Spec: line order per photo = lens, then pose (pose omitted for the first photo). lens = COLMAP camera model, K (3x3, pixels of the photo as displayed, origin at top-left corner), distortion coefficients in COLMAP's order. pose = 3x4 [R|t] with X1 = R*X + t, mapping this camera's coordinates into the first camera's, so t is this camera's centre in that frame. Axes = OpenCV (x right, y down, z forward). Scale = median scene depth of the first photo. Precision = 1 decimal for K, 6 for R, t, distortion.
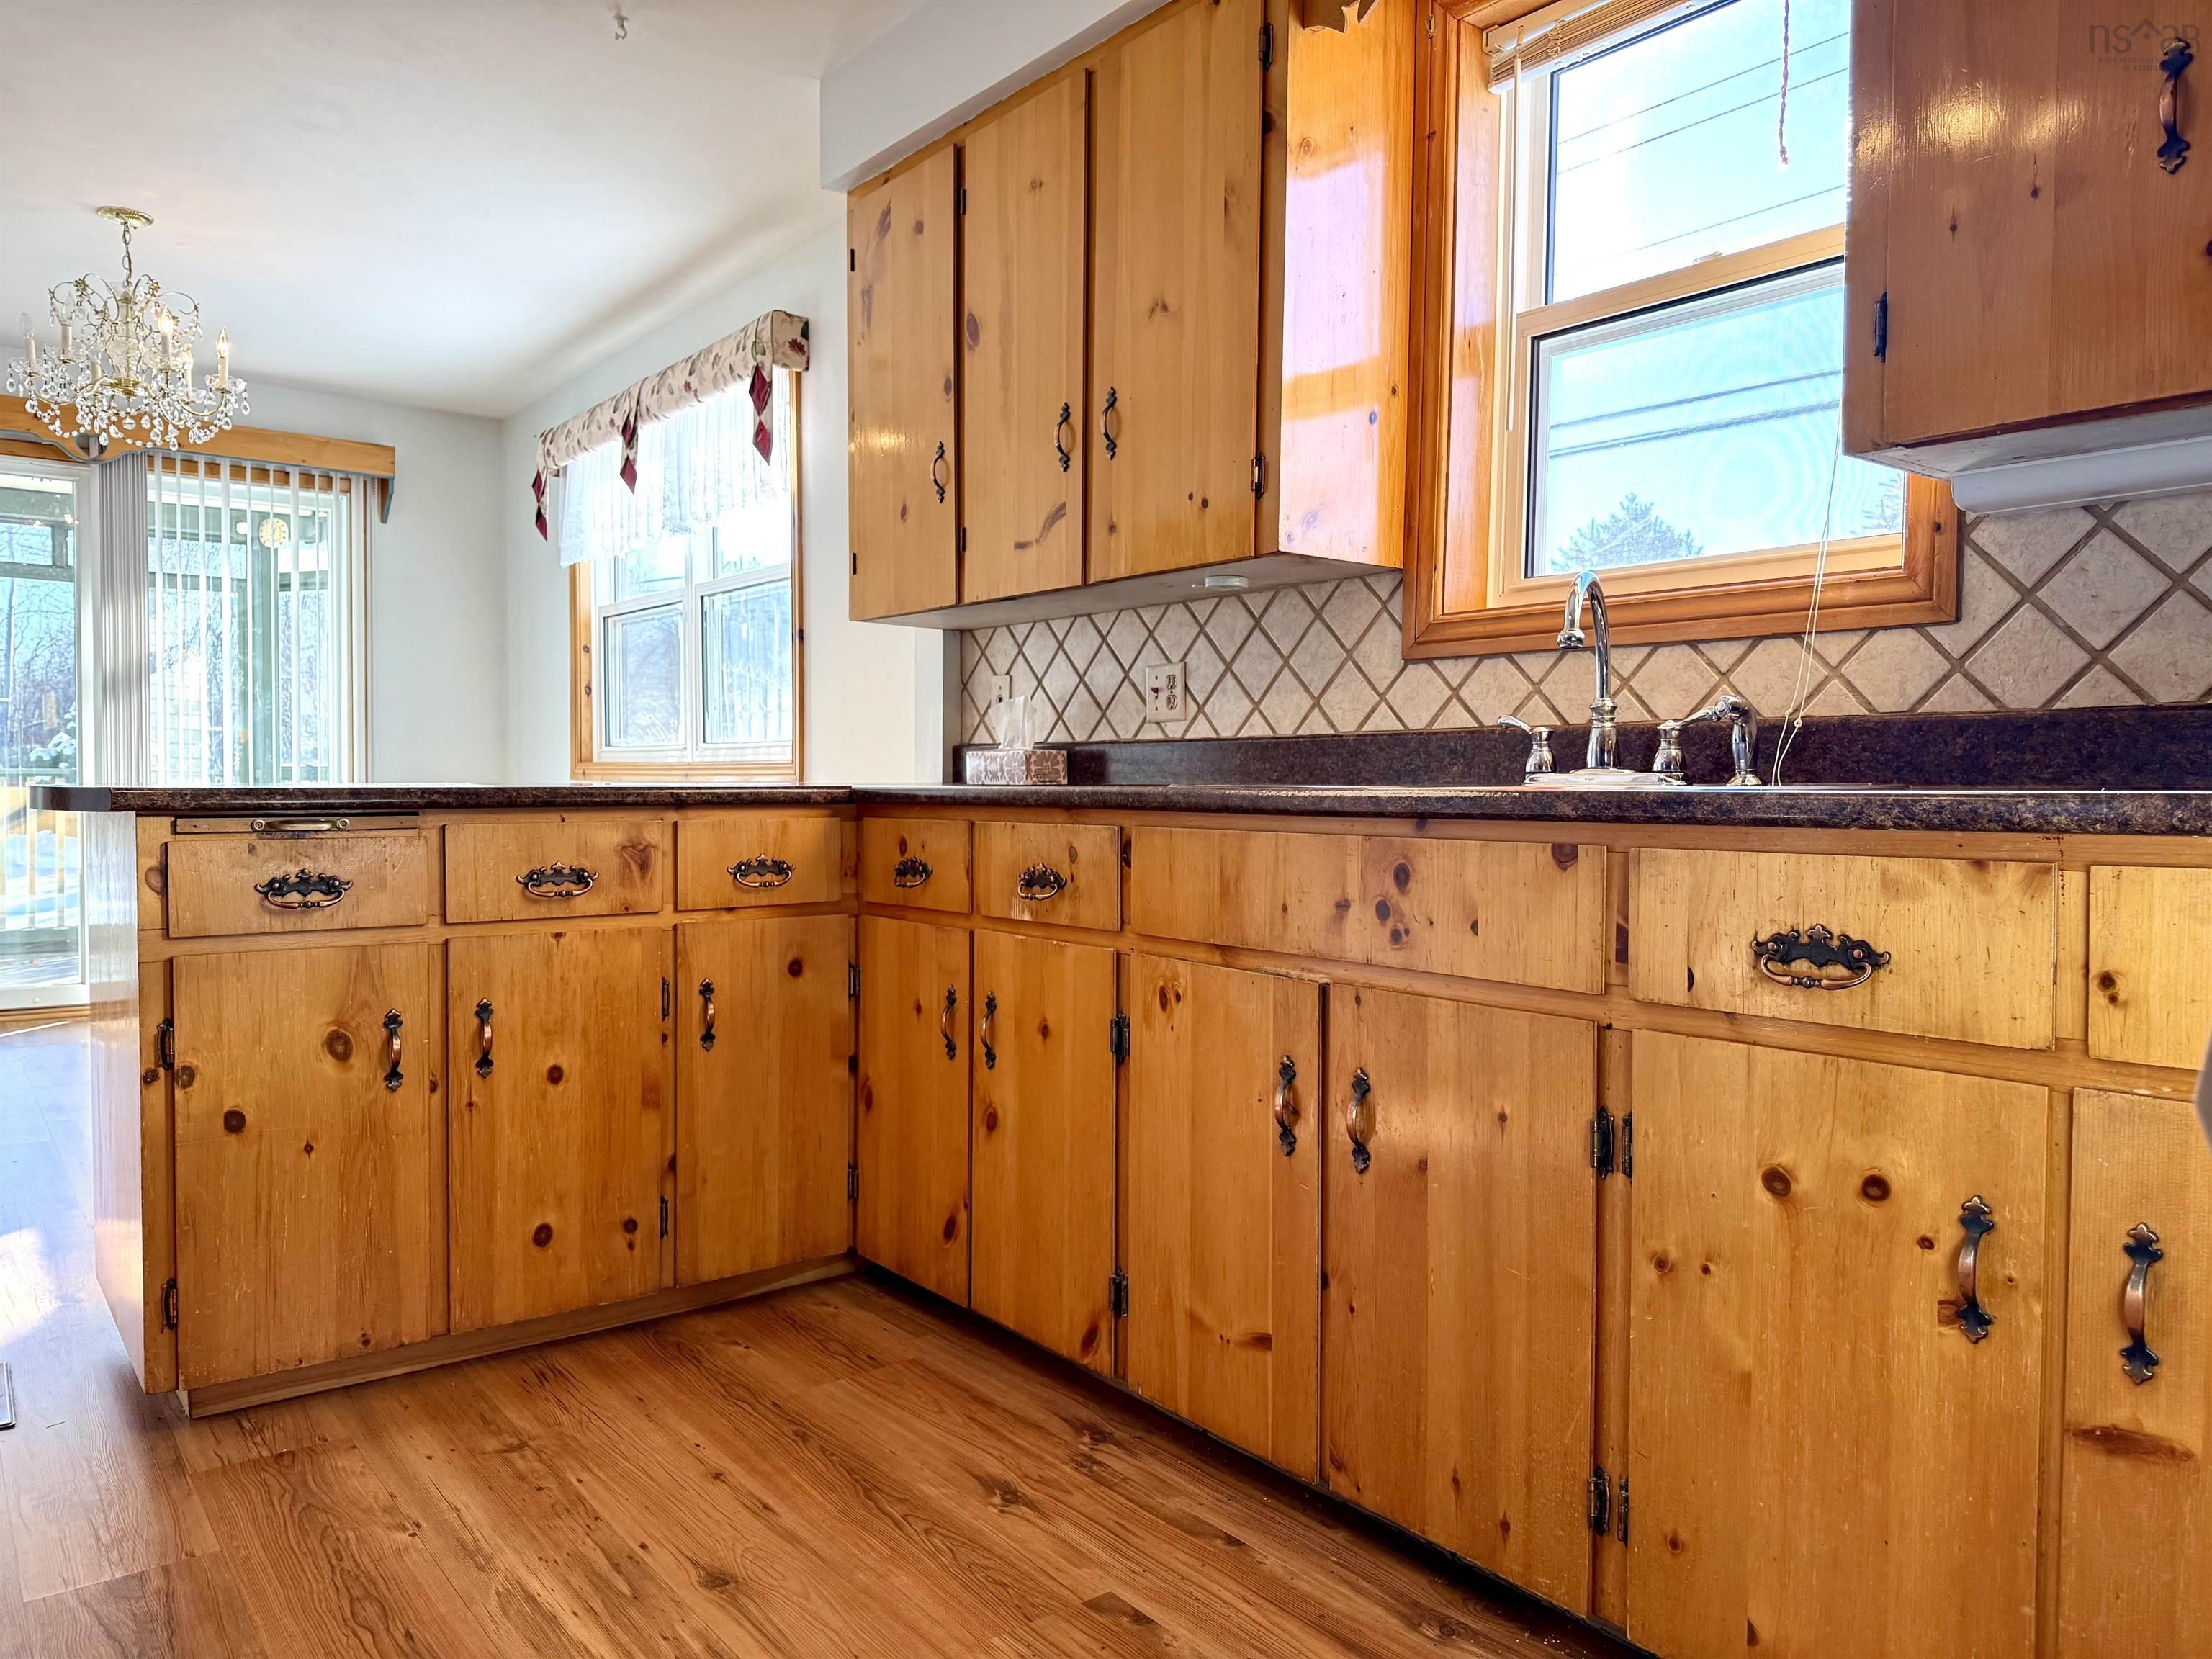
lens RADIAL K [[1584.3, 0, 1115.0], [0, 1584.3, 828.6], [0, 0, 1]] dist [0.064122, -0.070977]
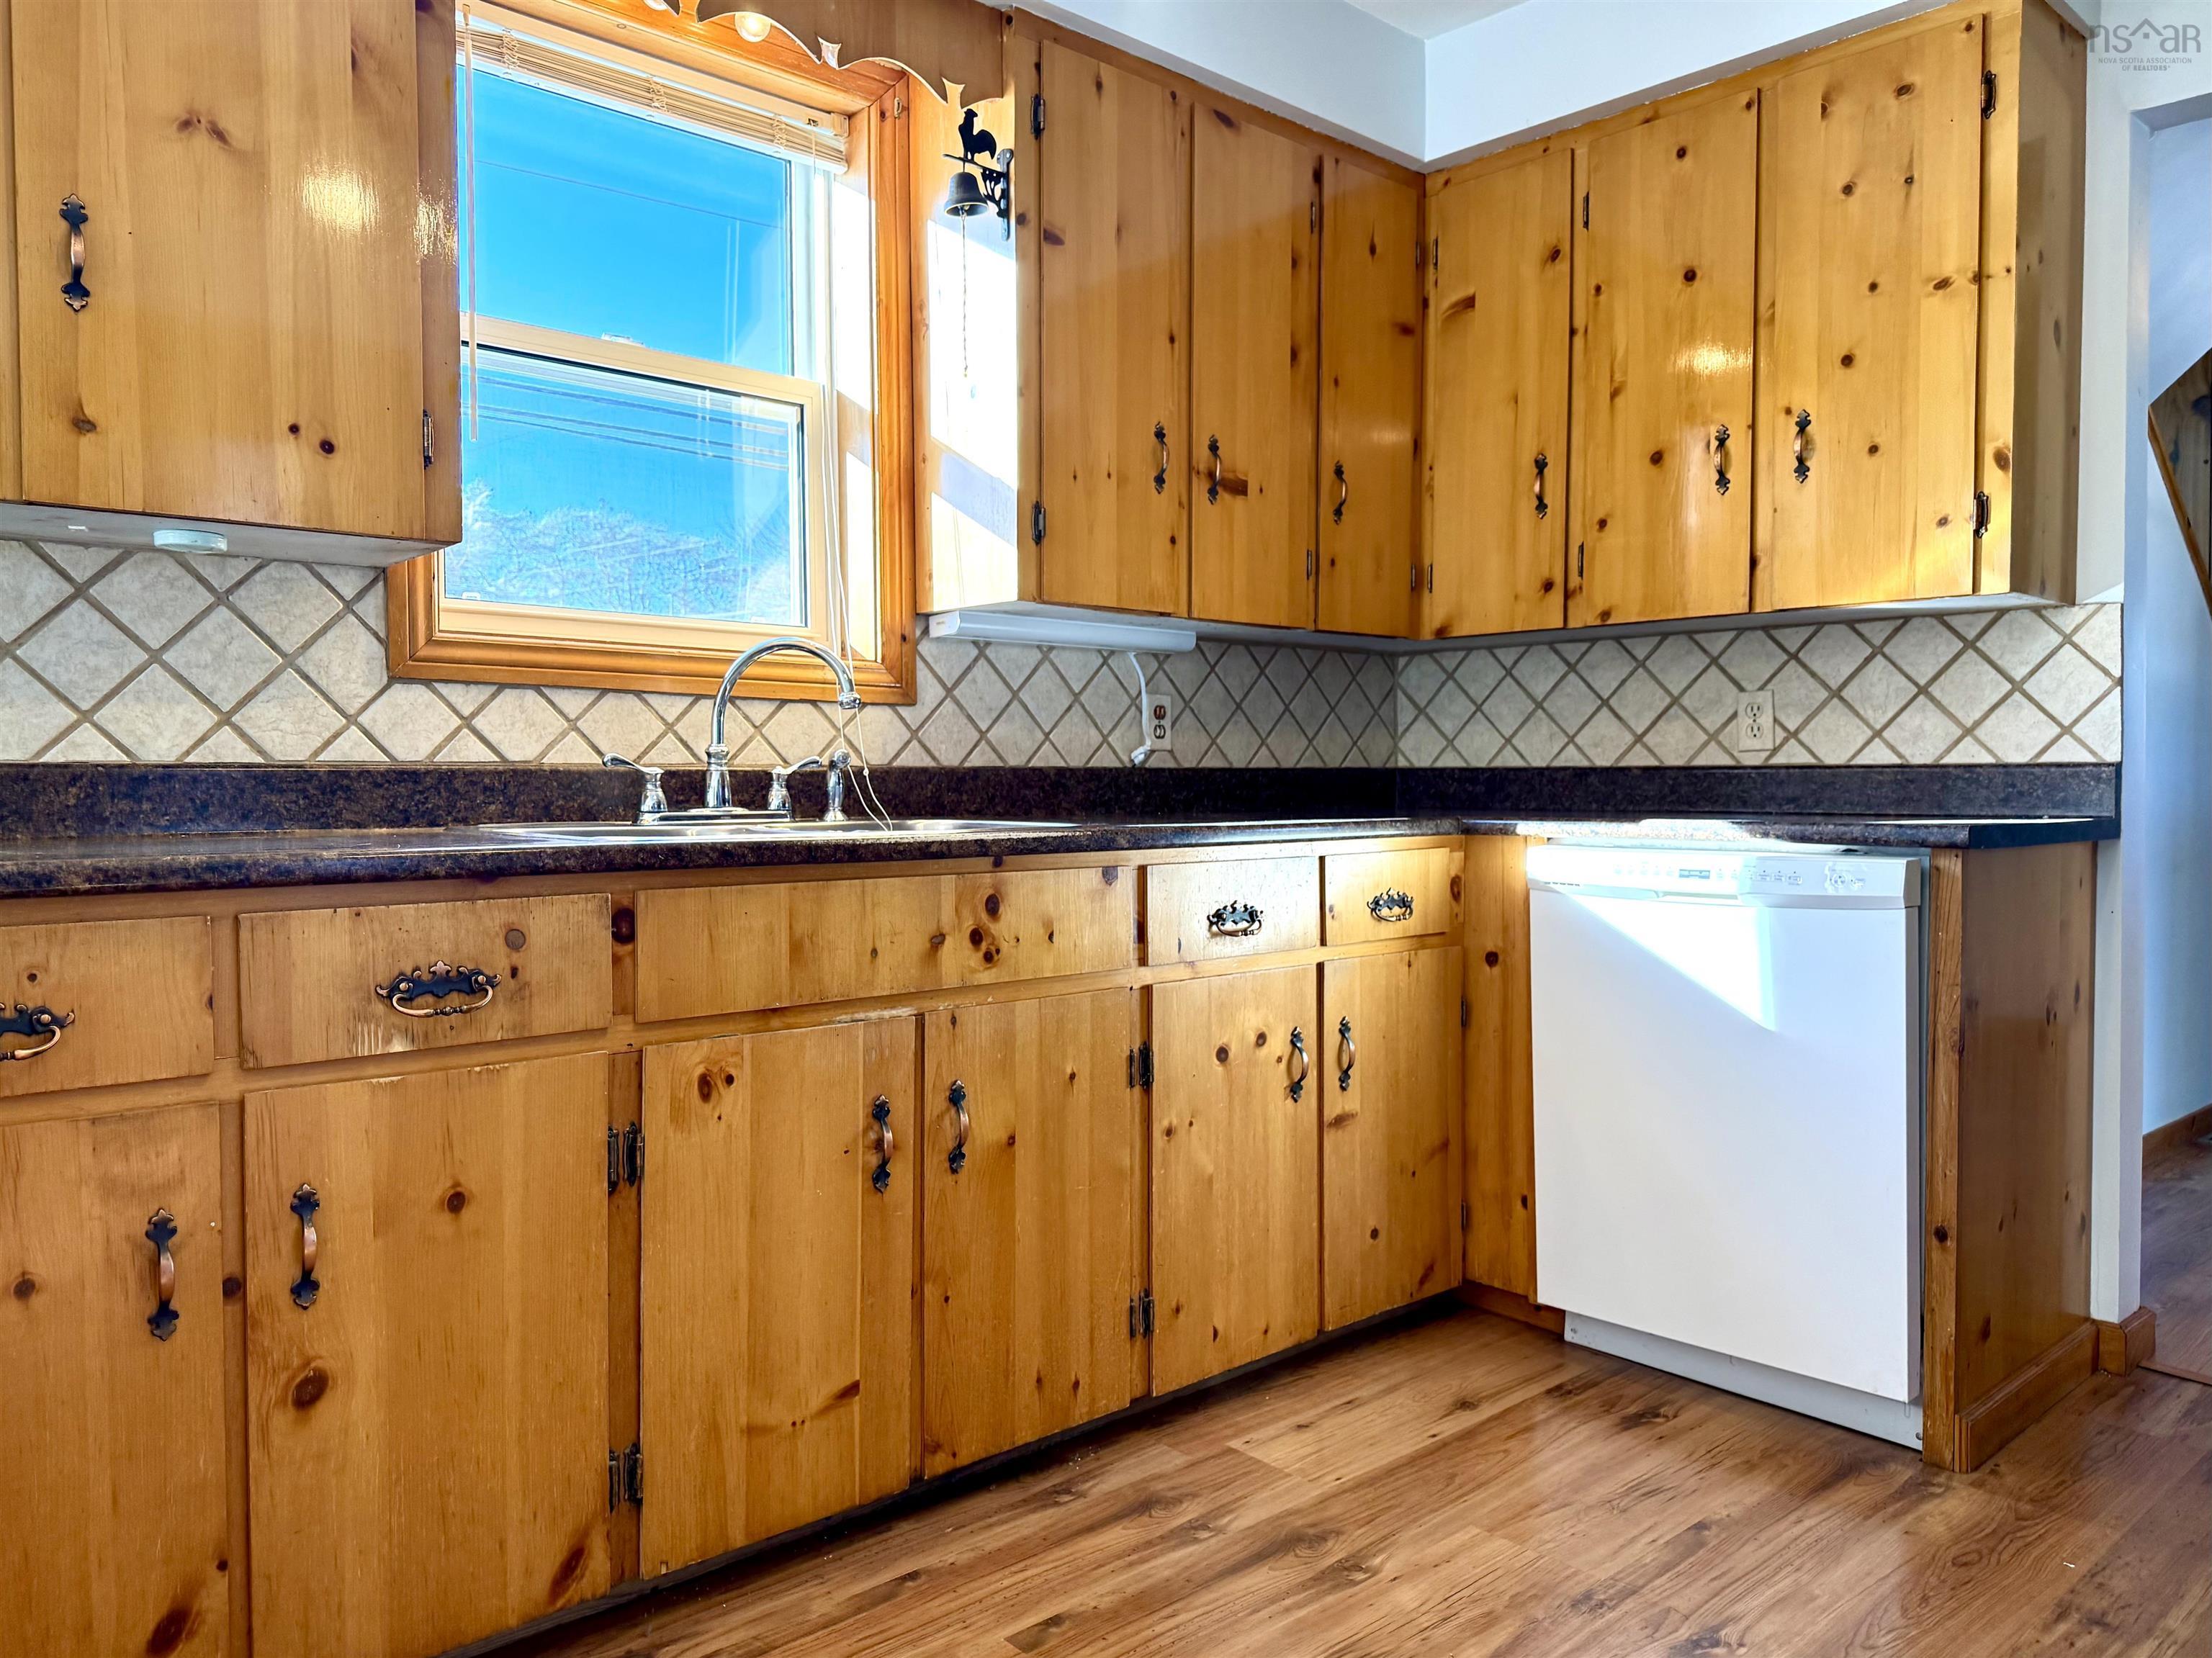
lens RADIAL K [[1584.2, 0, 1118.5], [0, 1584.2, 820.5], [0, 0, 1]] dist [0.064122, -0.070977]
pose [[-0.098239, -0.030436, 0.994697, -0.862706], [0.027893, 0.999055, 0.033324, -0.060610], [-0.994772, 0.031018, -0.097297, 0.876235]]
